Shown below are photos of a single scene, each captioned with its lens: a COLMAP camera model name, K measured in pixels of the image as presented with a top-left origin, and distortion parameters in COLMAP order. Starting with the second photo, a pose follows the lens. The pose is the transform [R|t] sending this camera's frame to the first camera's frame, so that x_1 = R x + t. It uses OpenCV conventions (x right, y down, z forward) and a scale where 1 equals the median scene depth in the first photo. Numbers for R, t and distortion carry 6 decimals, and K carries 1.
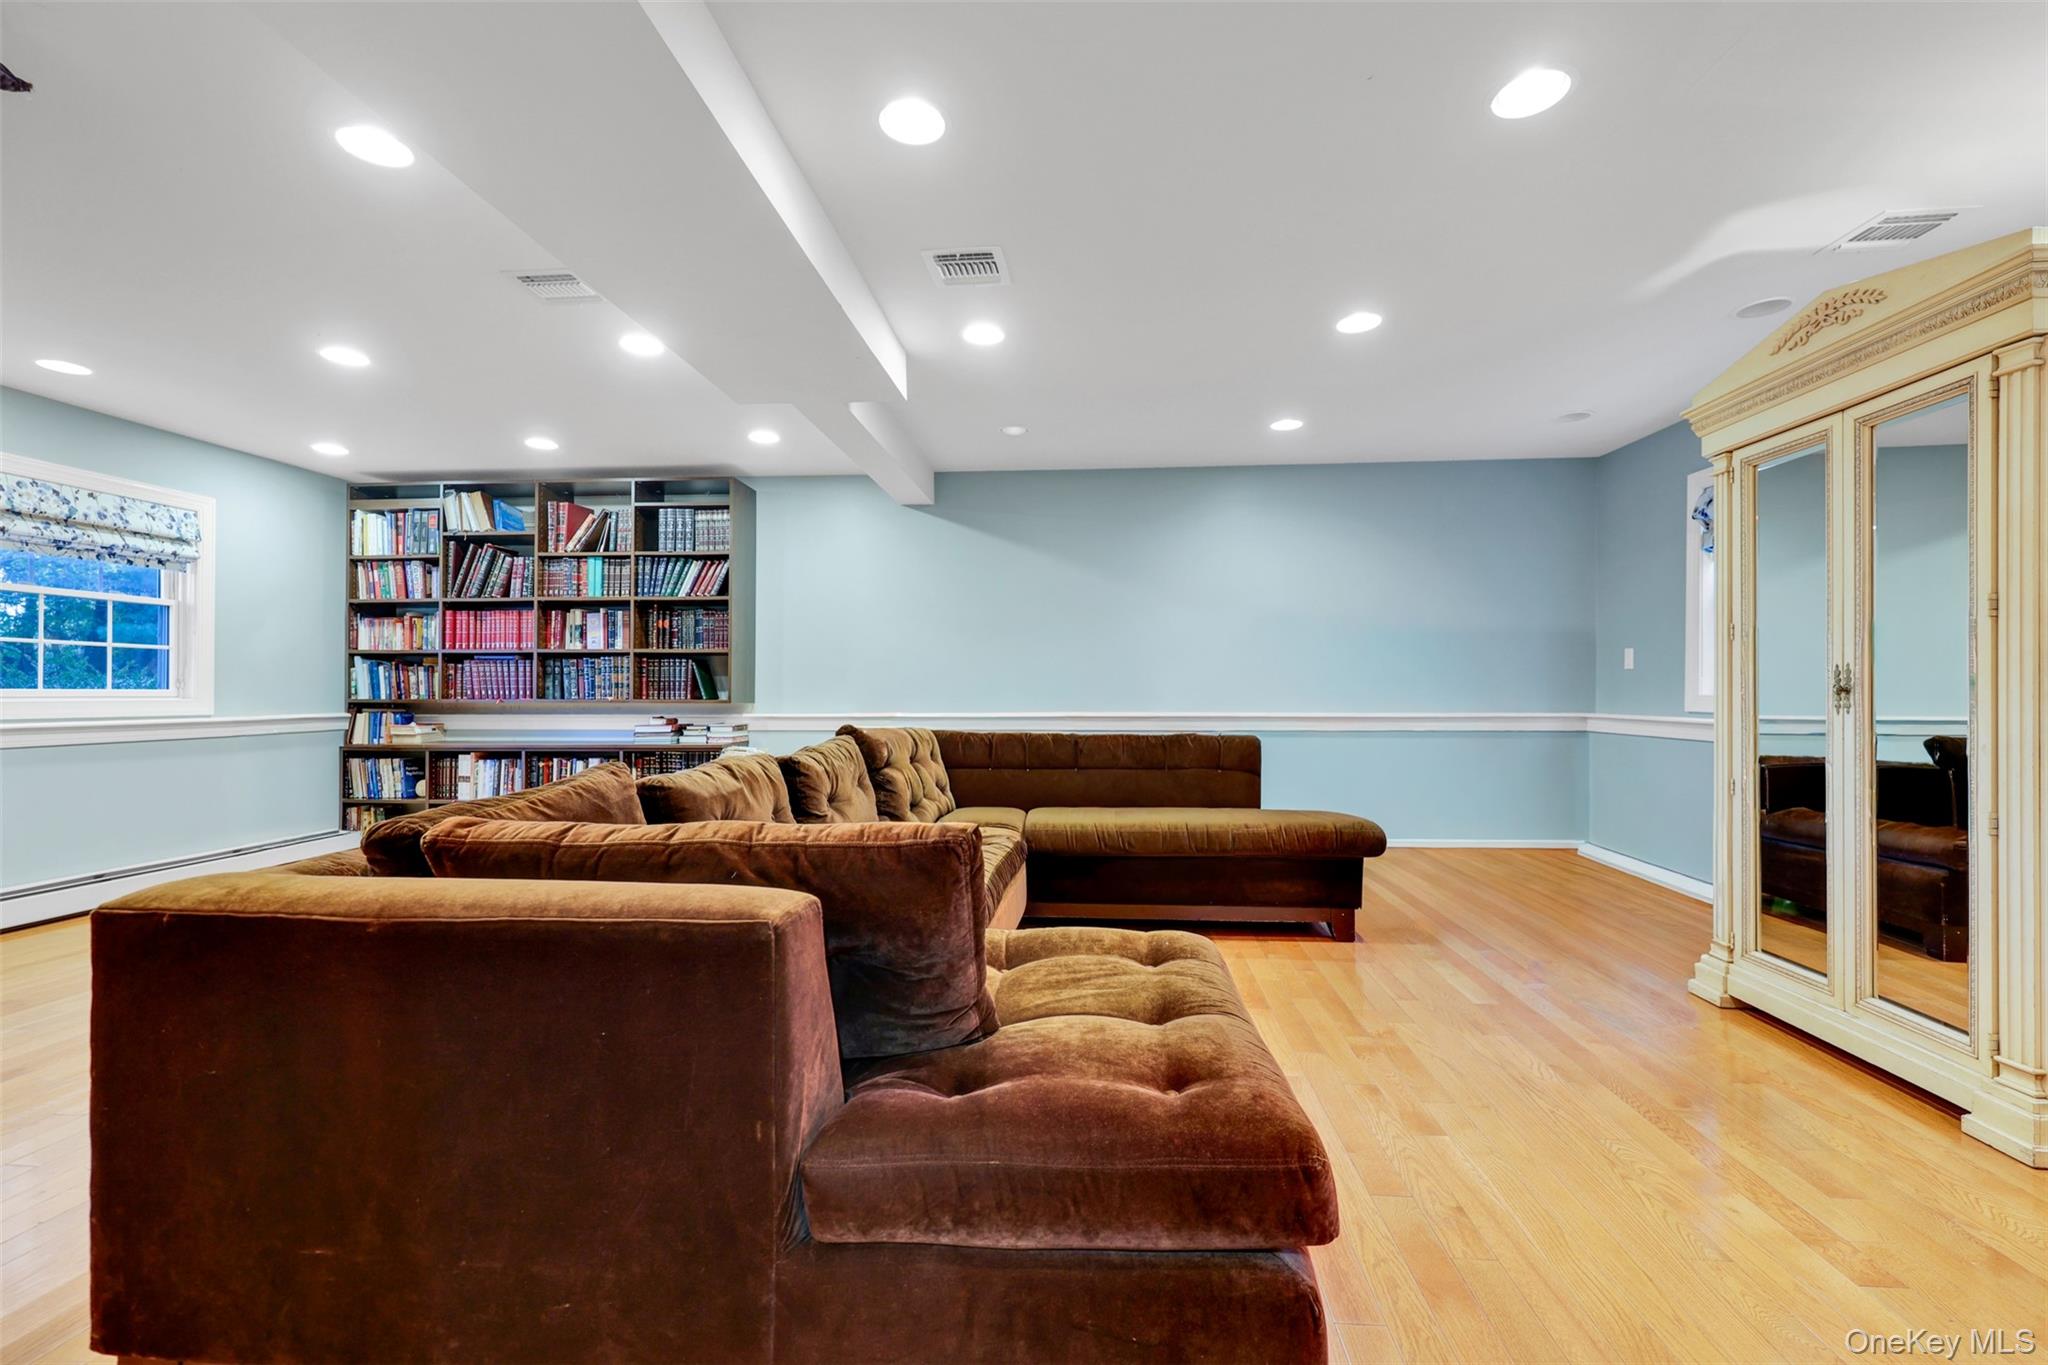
lens RADIAL K [[862.1, 0, 1024.0], [0, 862.1, 682.5], [0, 0, 1]] dist [0.000252, 0.000317]
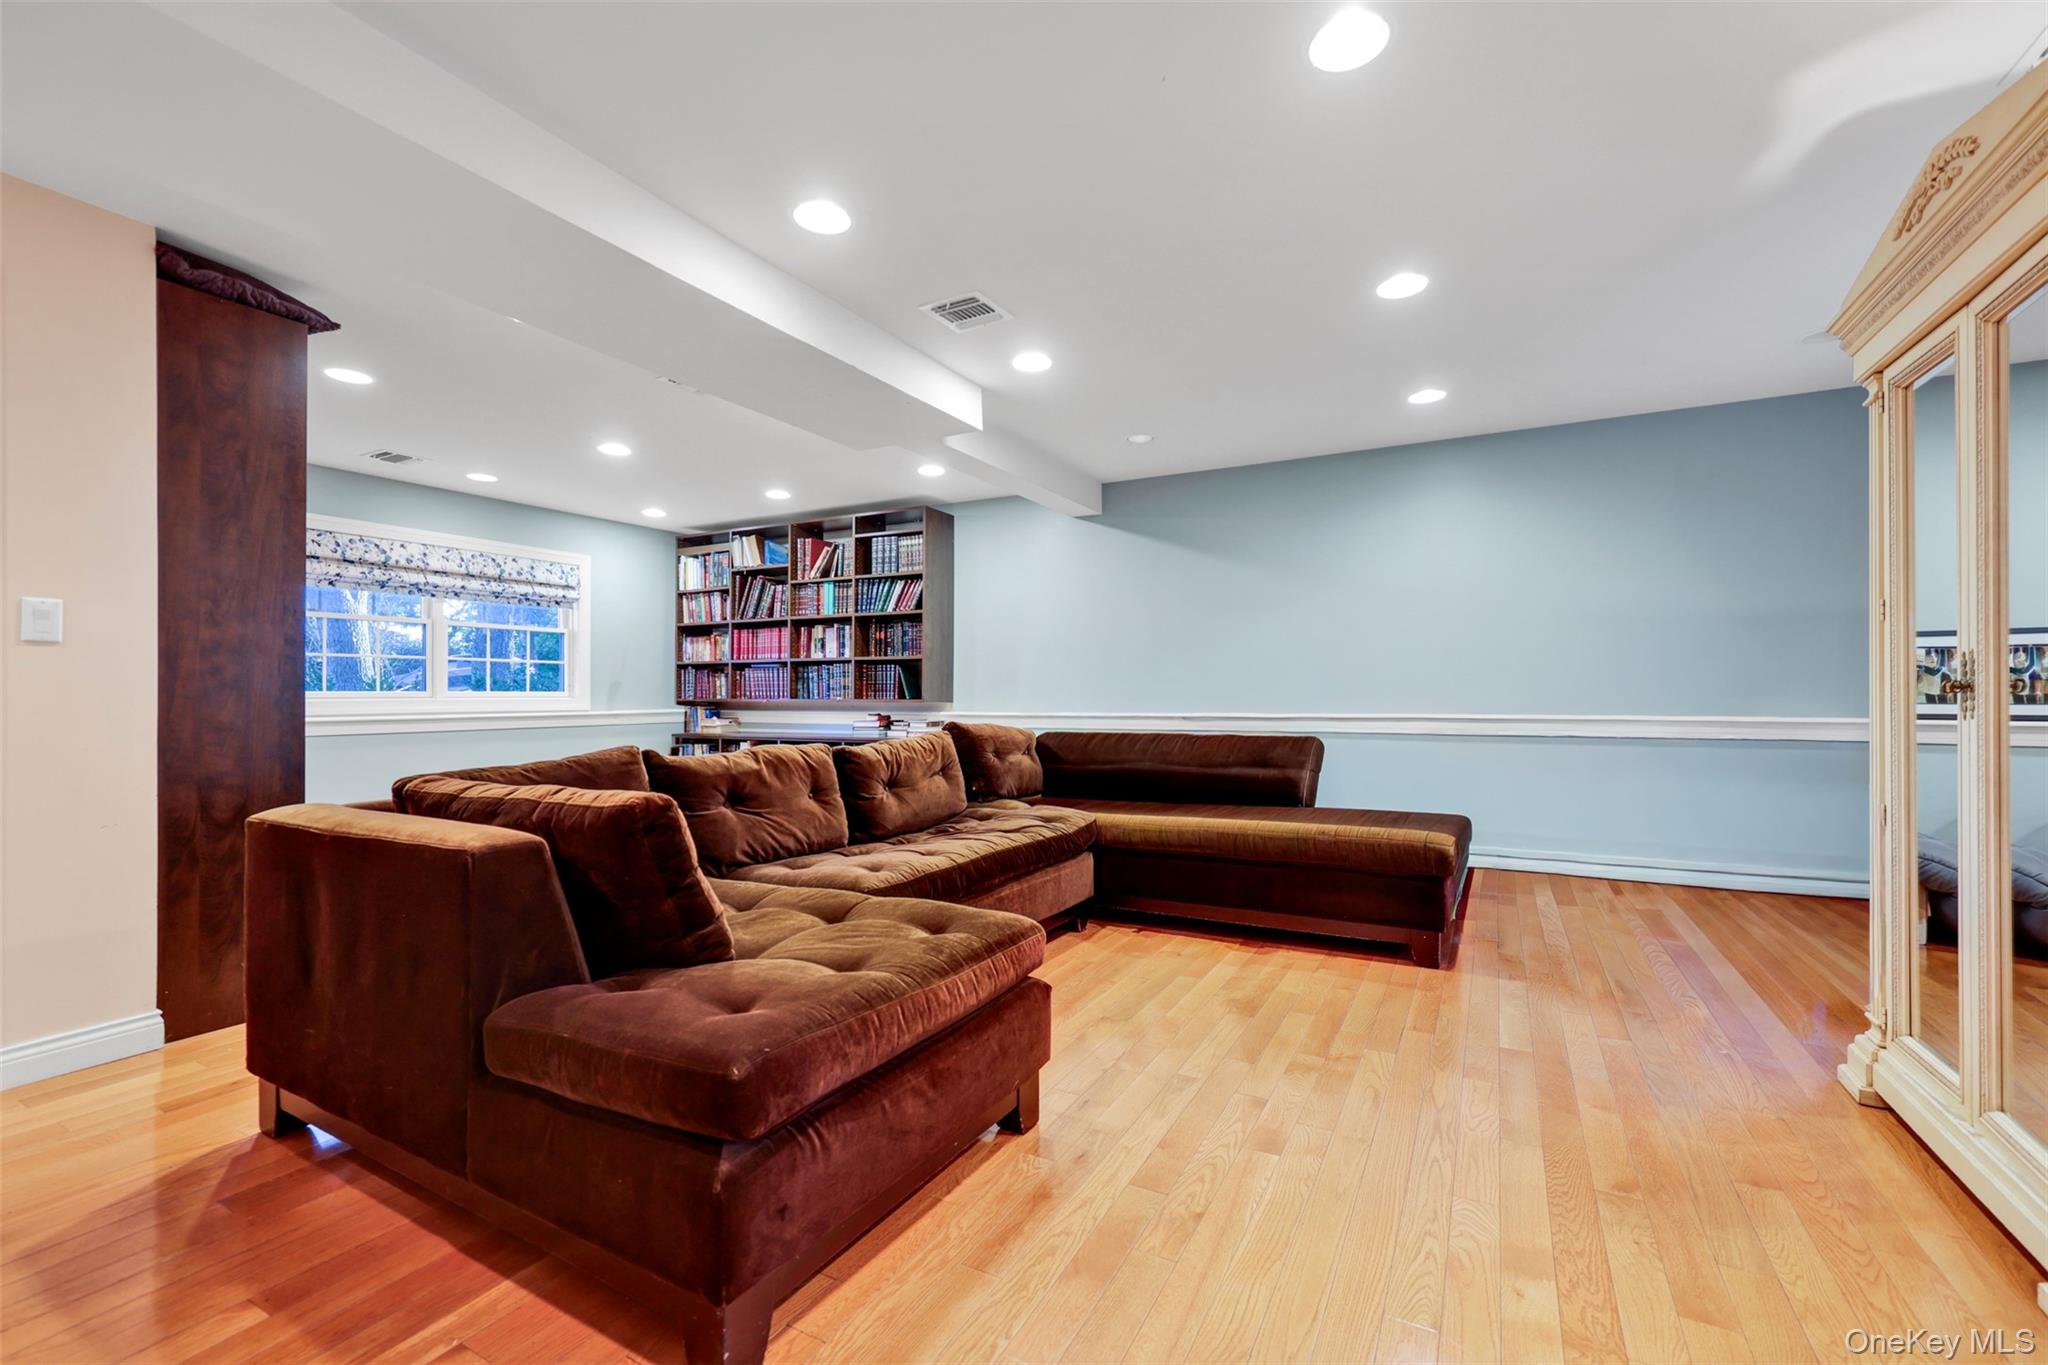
lens RADIAL K [[854.7, 0, 1030.7], [0, 854.7, 680.3], [0, 0, 1]] dist [0.001009, 0.000439]
pose [[0.917932, -0.008103, -0.396656, 0.239097], [0.006471, 0.999964, -0.005452, 0.001344], [0.396686, 0.002438, 0.917951, 0.008656]]
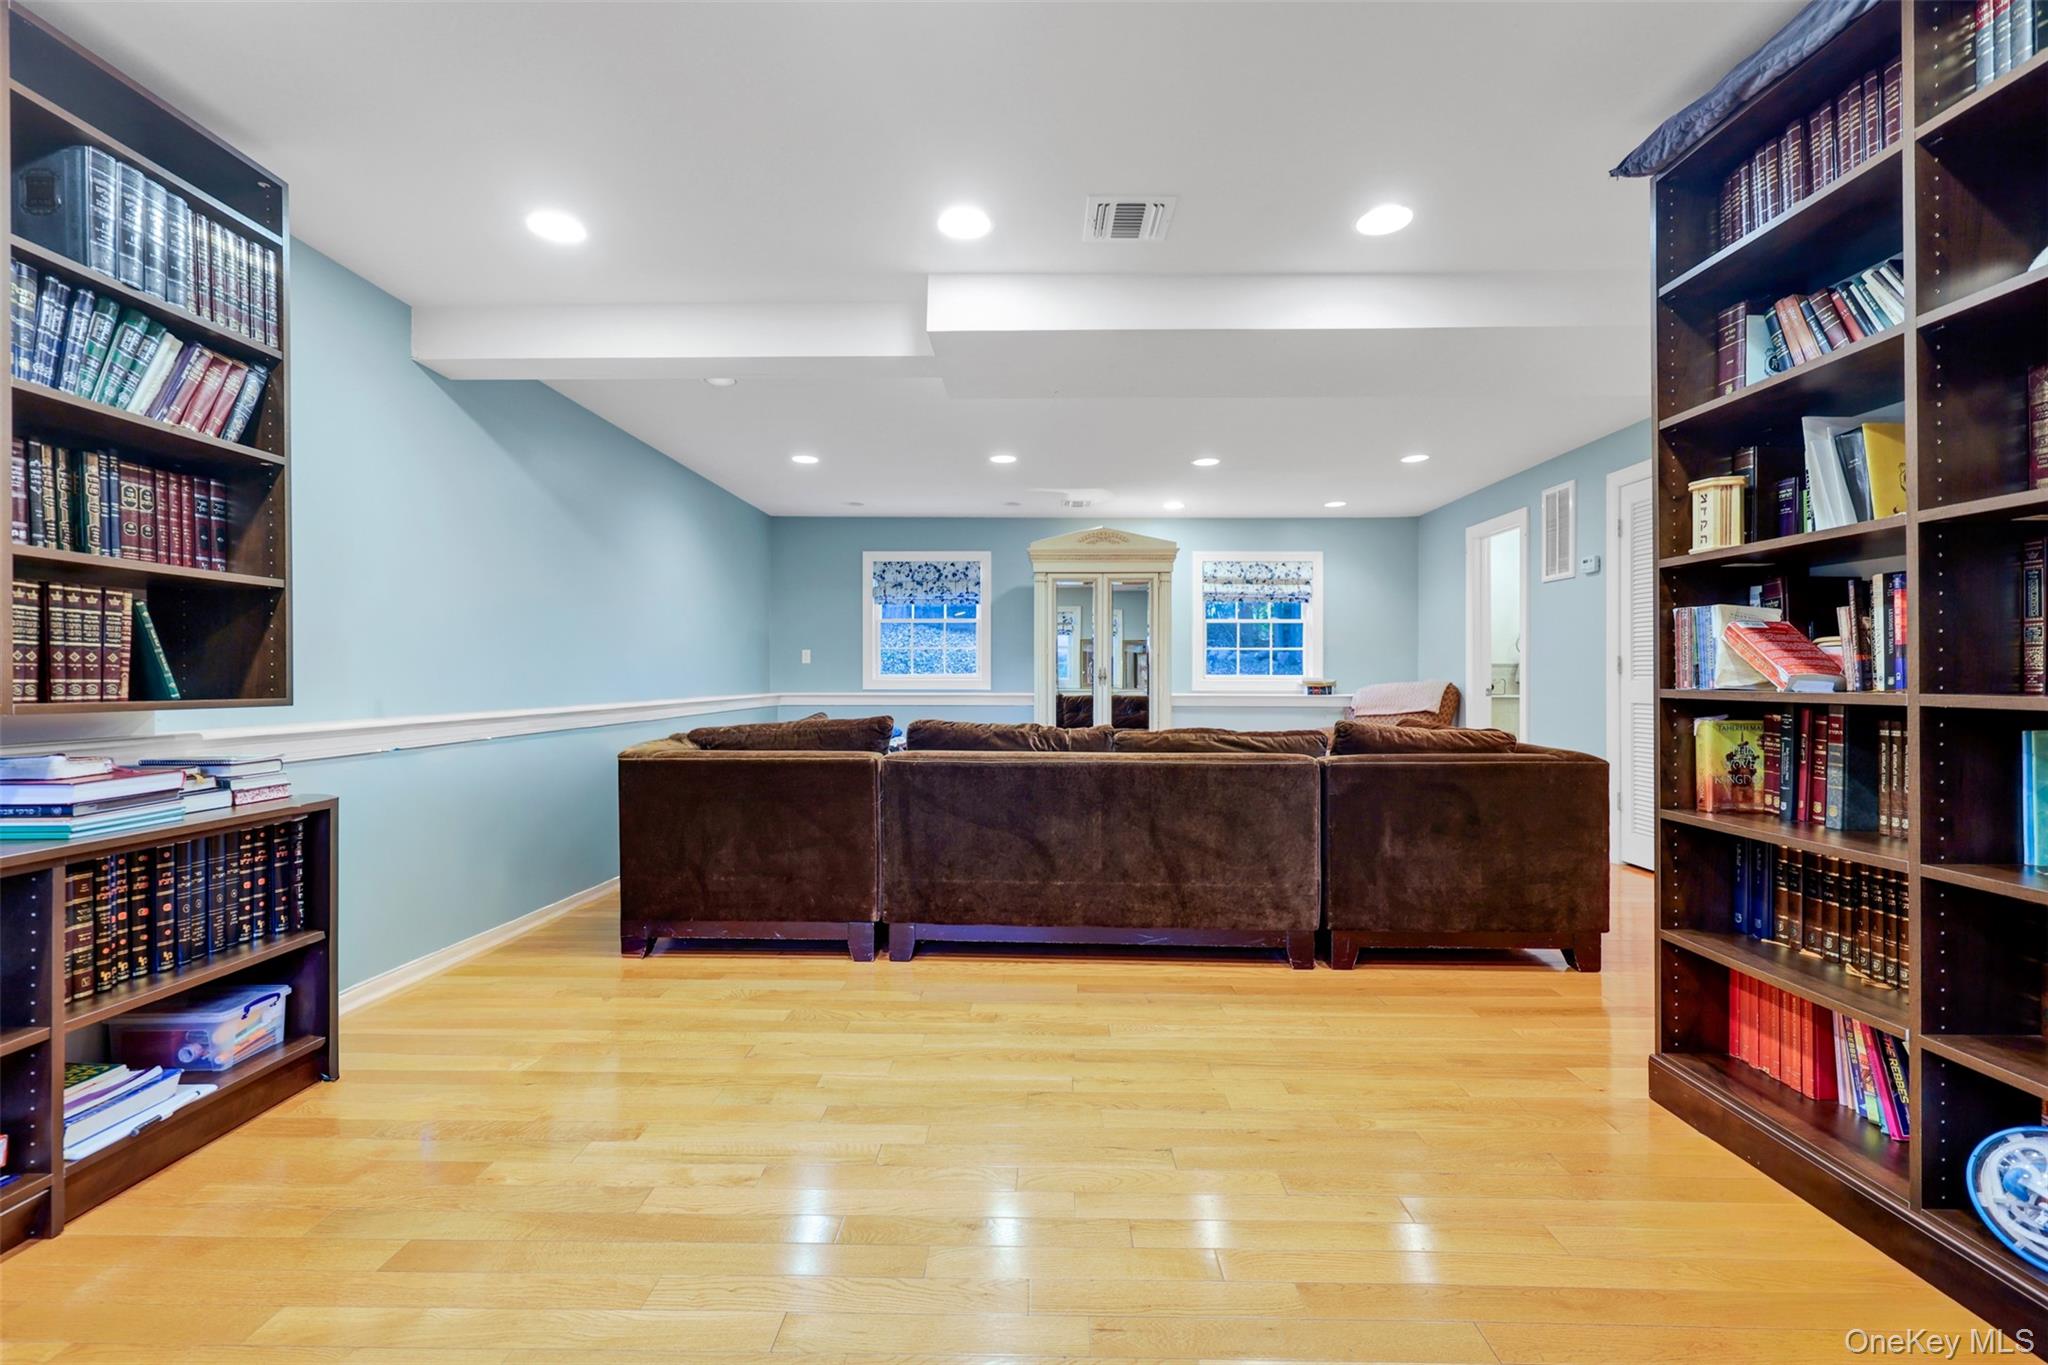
lens RADIAL K [[854.7, 0, 1030.7], [0, 854.7, 680.3], [0, 0, 1]] dist [0.001009, 0.000439]
pose [[-0.078333, -0.001207, 0.996926, -0.786052], [-0.003135, 0.999995, 0.000964, 0.011130], [-0.996922, -0.003050, -0.078337, 0.648056]]
